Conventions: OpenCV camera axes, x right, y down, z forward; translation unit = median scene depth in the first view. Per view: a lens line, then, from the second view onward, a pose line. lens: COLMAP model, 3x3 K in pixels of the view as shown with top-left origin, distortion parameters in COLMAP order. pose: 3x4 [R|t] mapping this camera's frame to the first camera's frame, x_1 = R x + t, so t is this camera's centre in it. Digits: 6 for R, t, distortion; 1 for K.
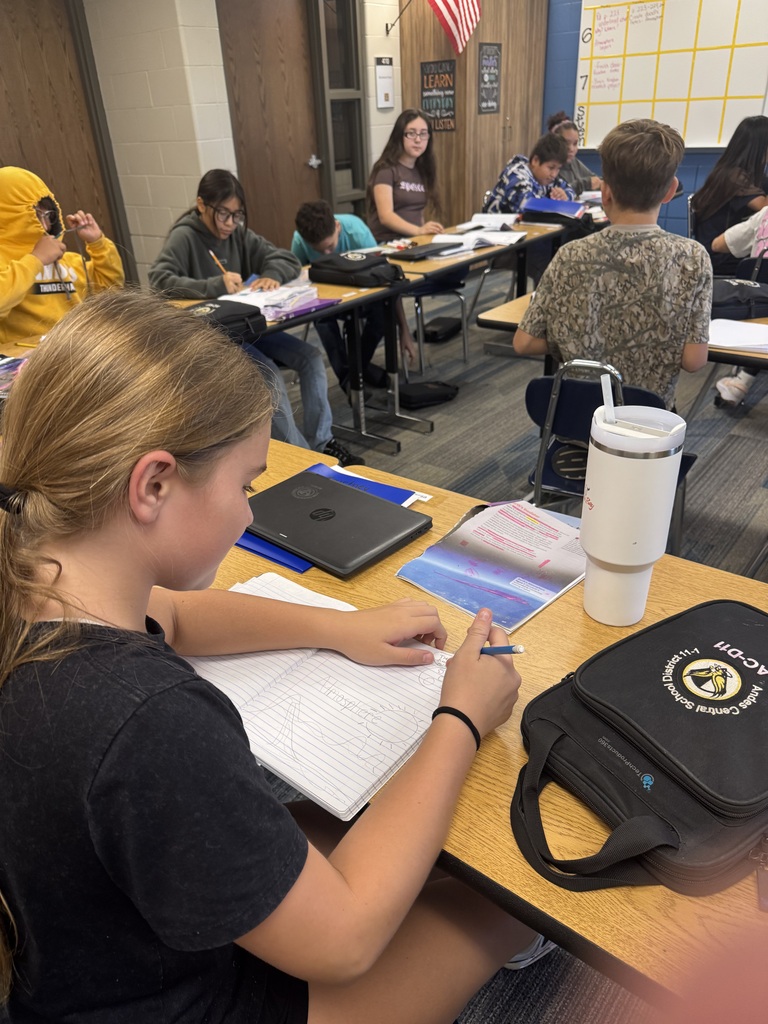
lens RADIAL K [[726.8, 0, 384.4], [0, 726.8, 508.9], [0, 0, 1]] dist [-0.003596, -0.001304]
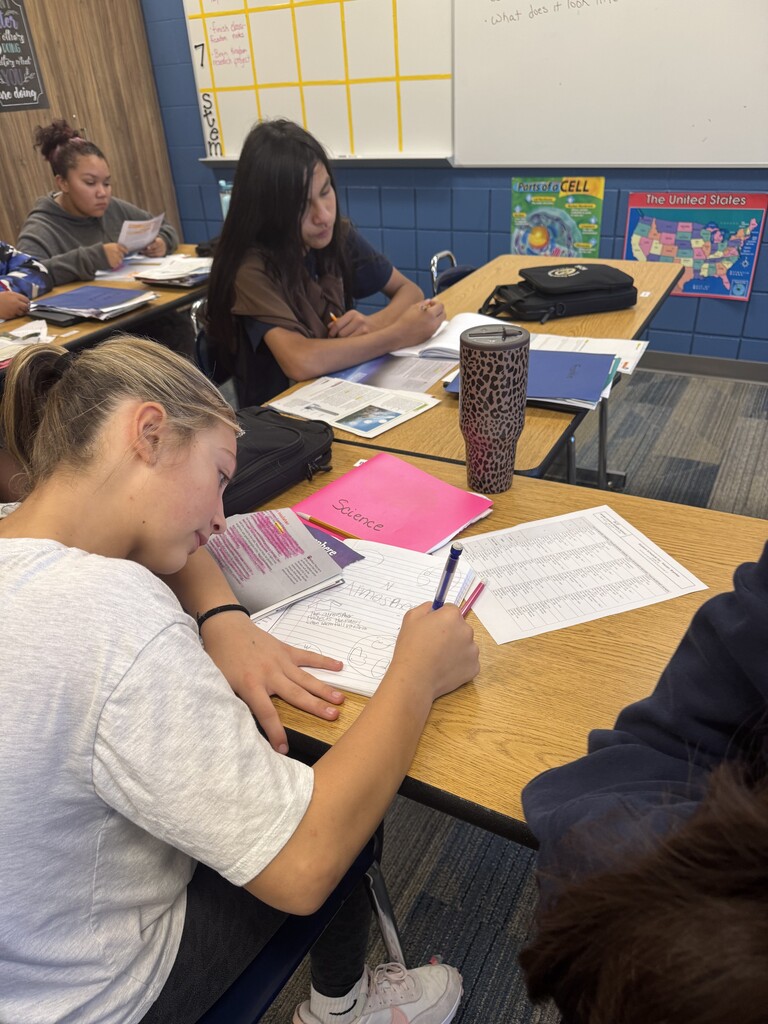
lens RADIAL K [[726.8, 0, 384.3], [0, 726.8, 514.1], [0, 0, 1]] dist [-0.003596, -0.001304]
pose [[0.983486, -0.100634, 0.150424, 0.303944], [0.096072, 0.994675, 0.037309, -0.202584], [-0.153378, -0.022241, 0.987917, 0.349231]]
